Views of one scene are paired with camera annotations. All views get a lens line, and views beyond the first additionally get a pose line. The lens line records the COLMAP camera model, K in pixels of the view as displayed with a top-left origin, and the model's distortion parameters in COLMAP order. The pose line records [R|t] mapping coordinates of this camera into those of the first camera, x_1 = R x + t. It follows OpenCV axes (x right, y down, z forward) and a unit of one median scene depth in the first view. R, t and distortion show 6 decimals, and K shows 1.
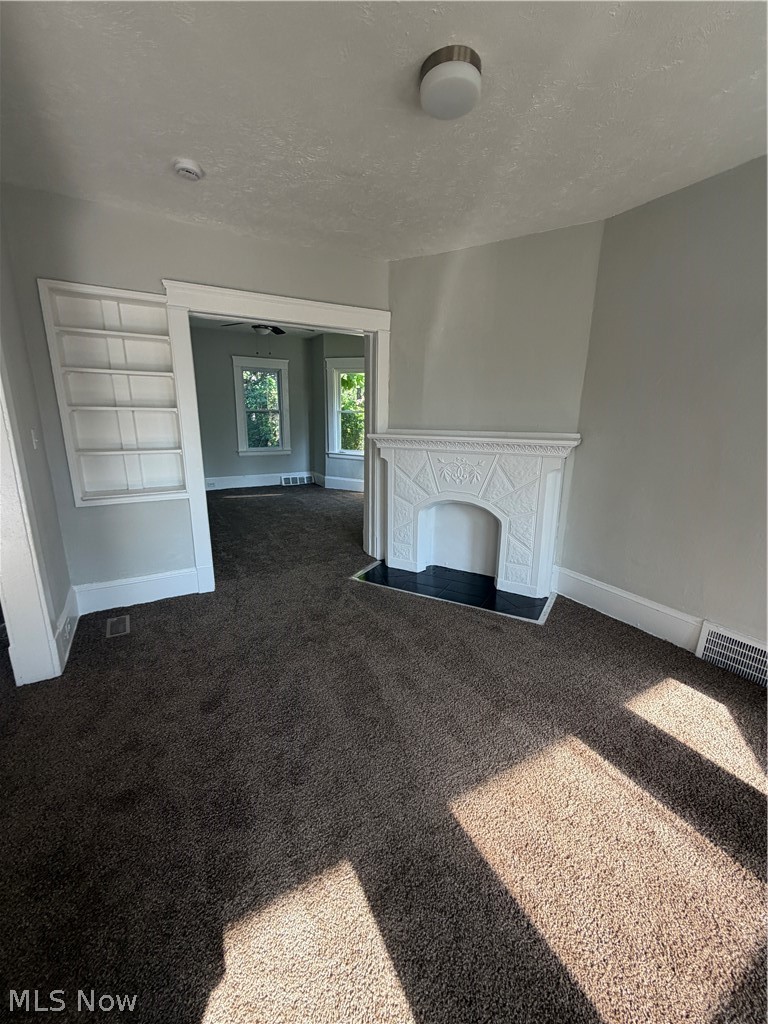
lens RADIAL K [[406.6, 0, 382.5], [0, 406.6, 510.7], [0, 0, 1]] dist [-0.000455, 0.000022]
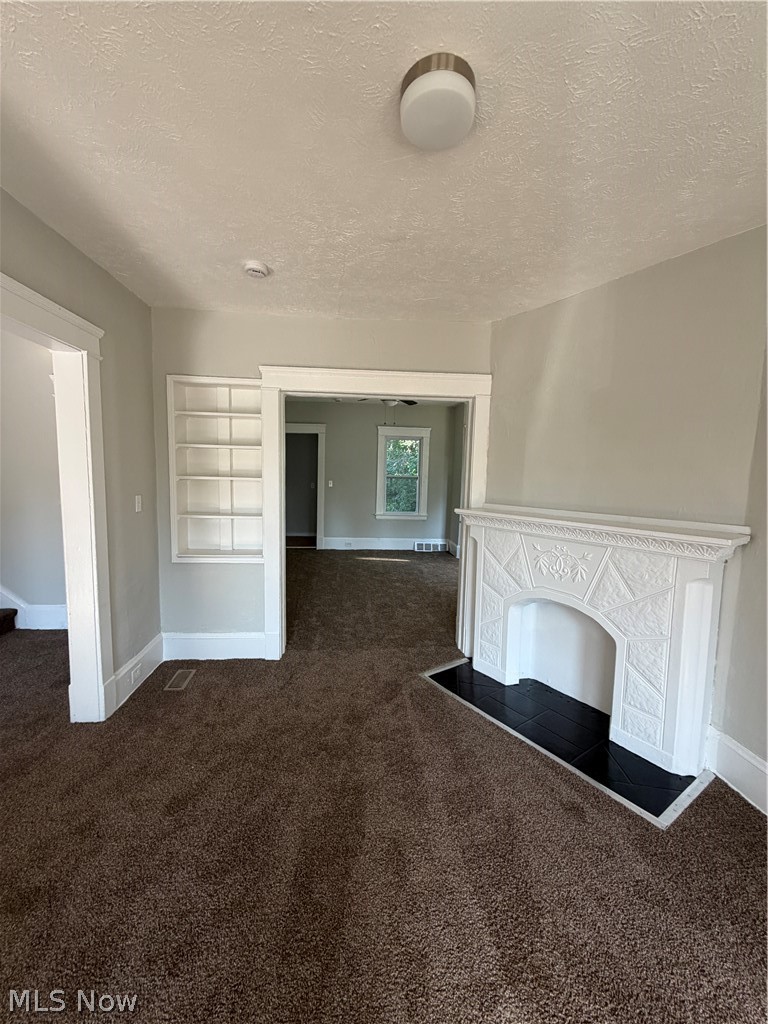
lens RADIAL K [[406.6, 0, 382.5], [0, 406.6, 510.7], [0, 0, 1]] dist [-0.000455, 0.000022]
pose [[0.908249, 0.050225, -0.415404, 0.203719], [-0.111642, 0.985869, -0.124897, -0.063273], [0.403261, 0.159814, 0.901022, 0.162330]]
